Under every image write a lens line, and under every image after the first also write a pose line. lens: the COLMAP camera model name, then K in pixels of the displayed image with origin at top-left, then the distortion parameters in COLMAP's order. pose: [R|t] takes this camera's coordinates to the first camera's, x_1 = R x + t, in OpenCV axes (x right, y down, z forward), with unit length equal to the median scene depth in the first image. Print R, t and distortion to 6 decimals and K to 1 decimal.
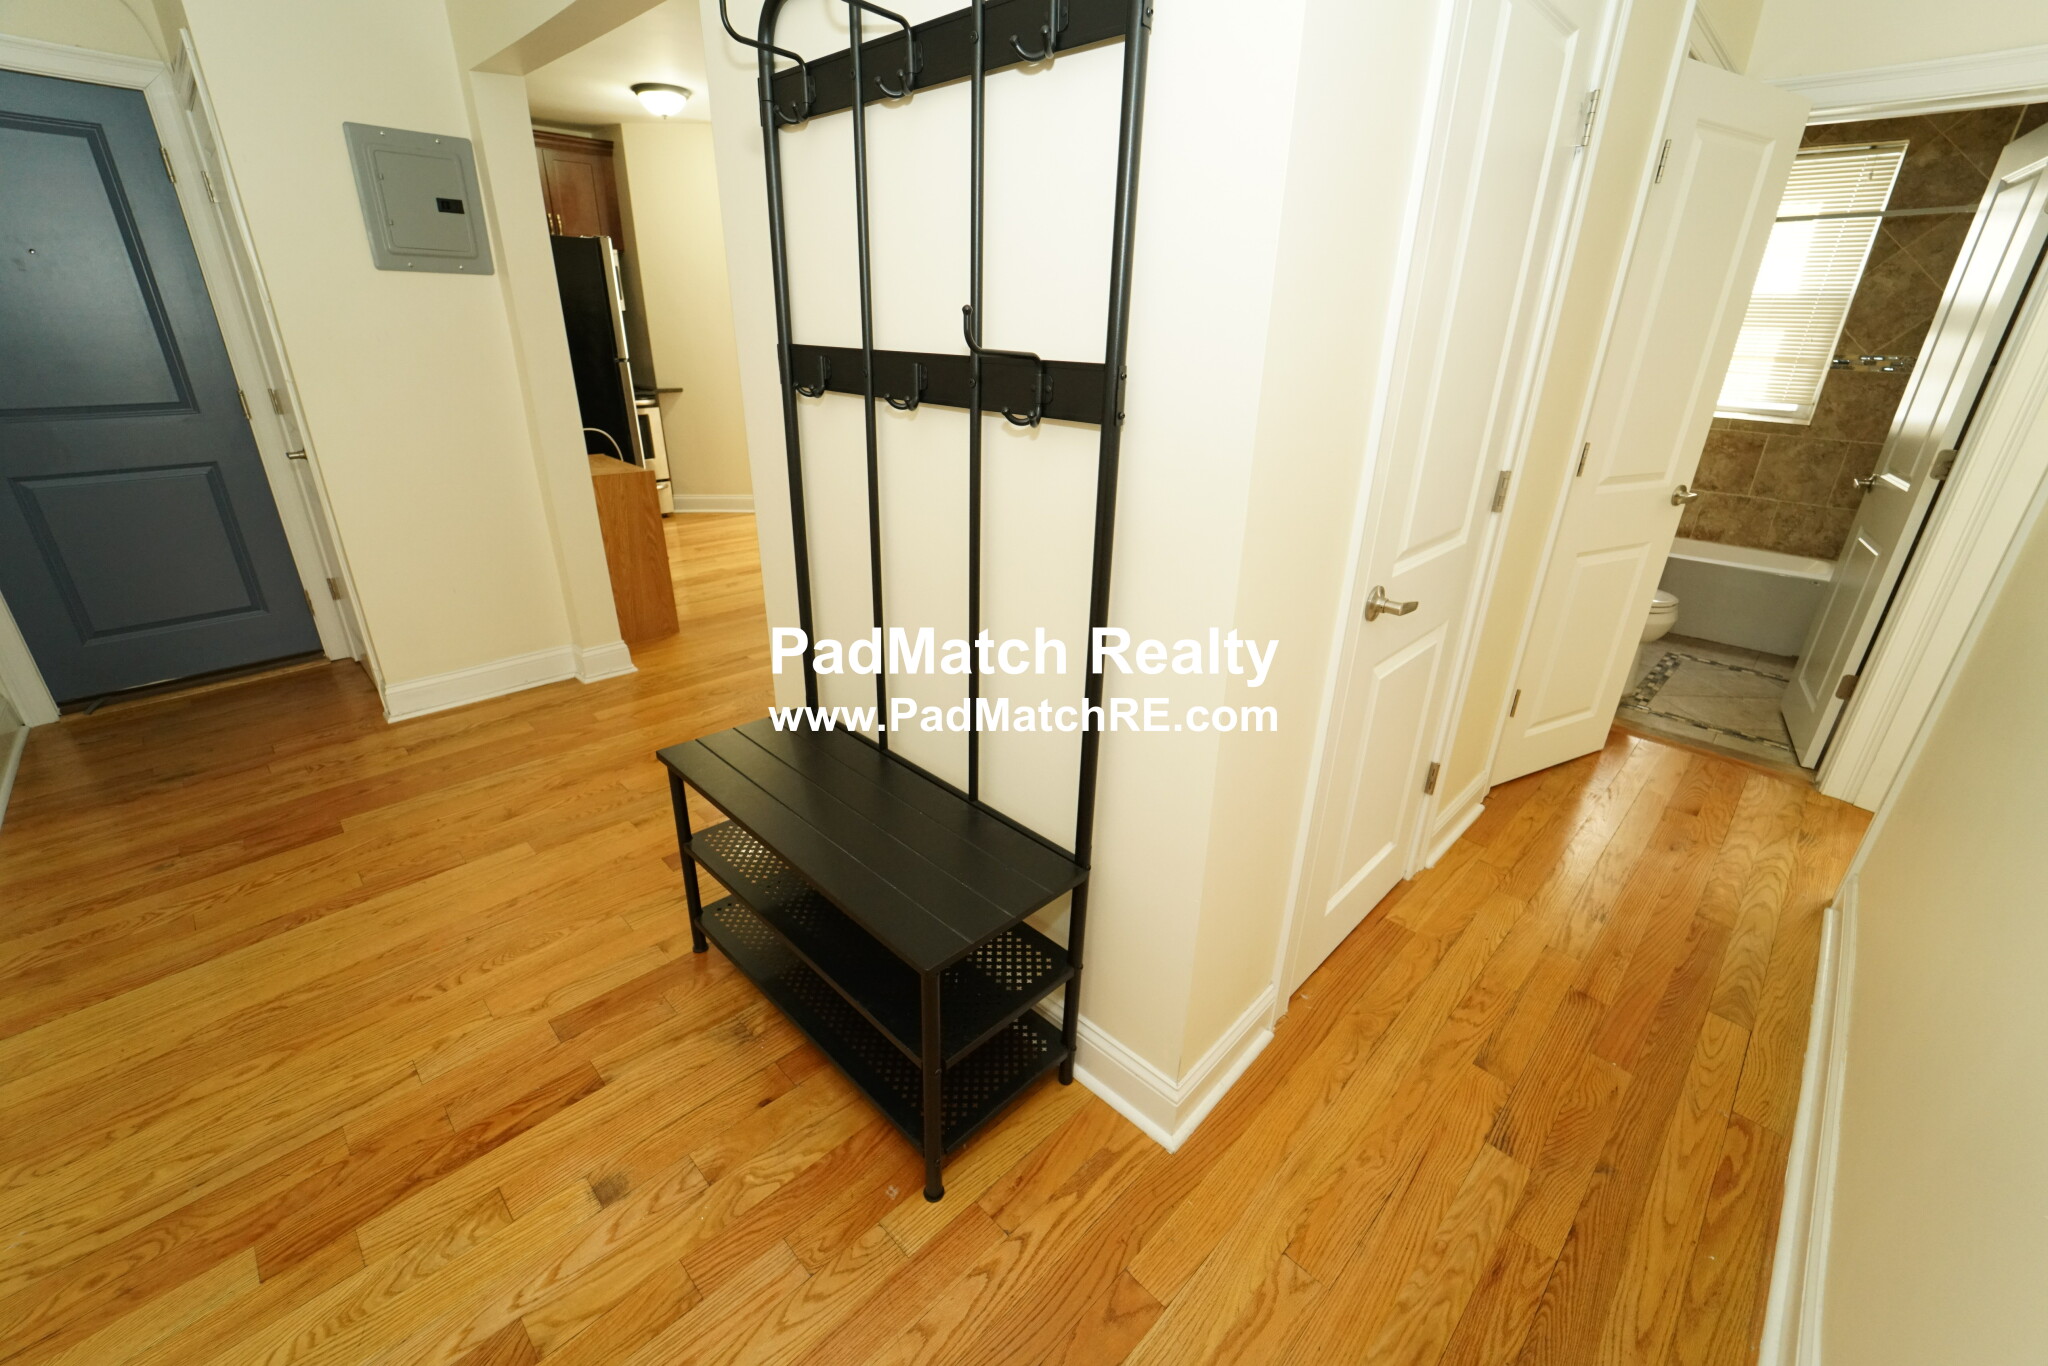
lens RADIAL K [[831.2, 0, 1033.3], [0, 831.2, 685.4], [0, 0, 1]] dist [-0.023160, 0.001126]
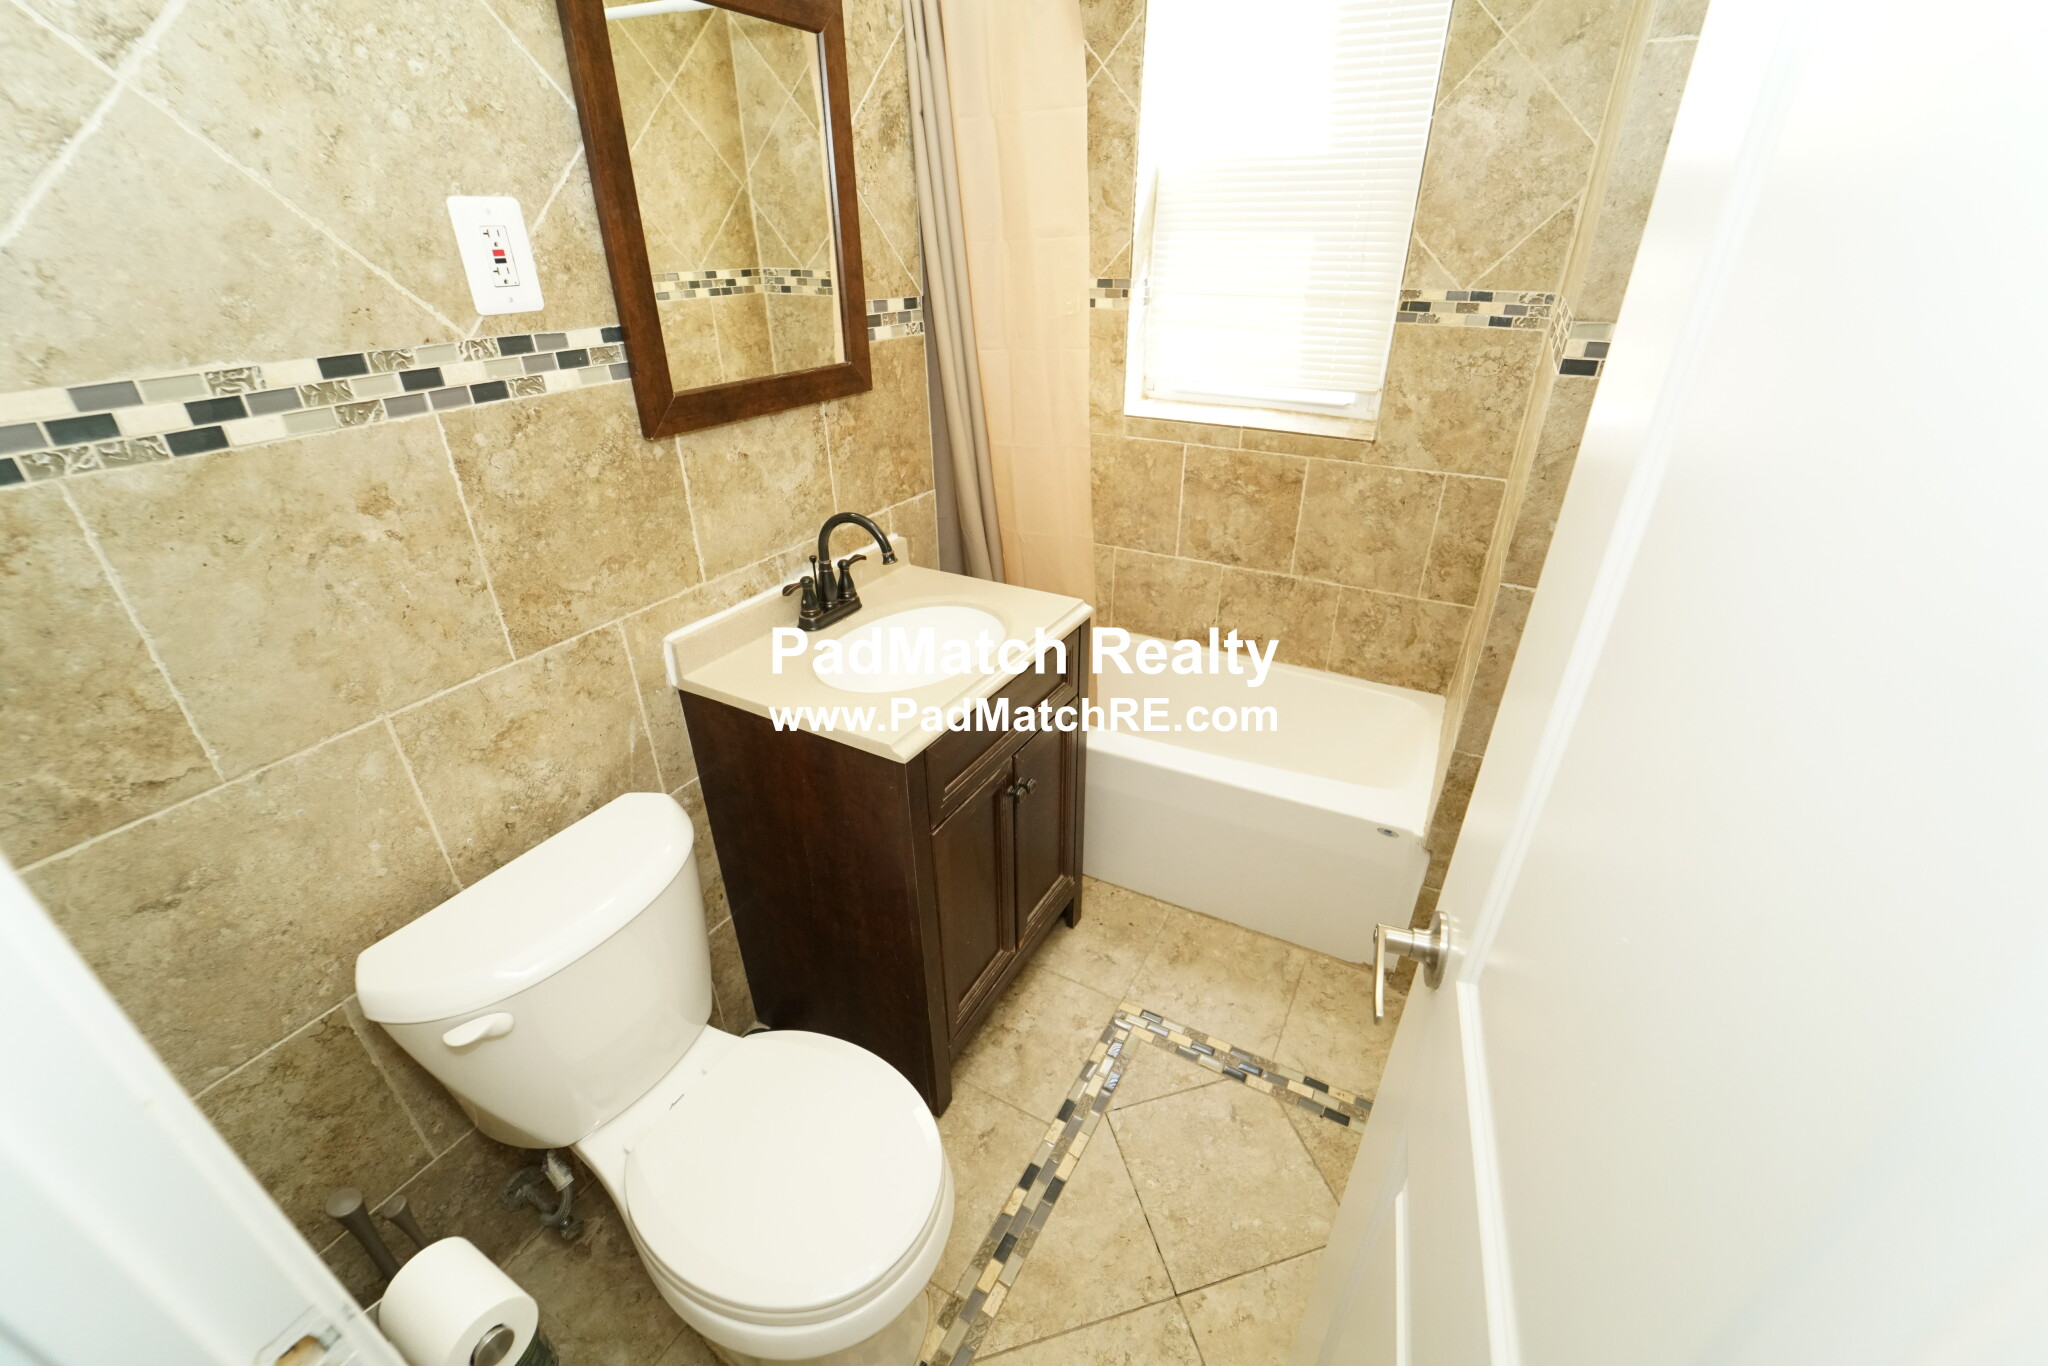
lens RADIAL K [[831.2, 0, 1033.3], [0, 831.2, 685.4], [0, 0, 1]] dist [-0.023160, 0.001126]
pose [[0.960907, -0.143695, 0.236664, 0.615035], [0.122555, 0.987226, 0.101811, -0.247737], [-0.248271, -0.068827, 0.966243, 0.557312]]
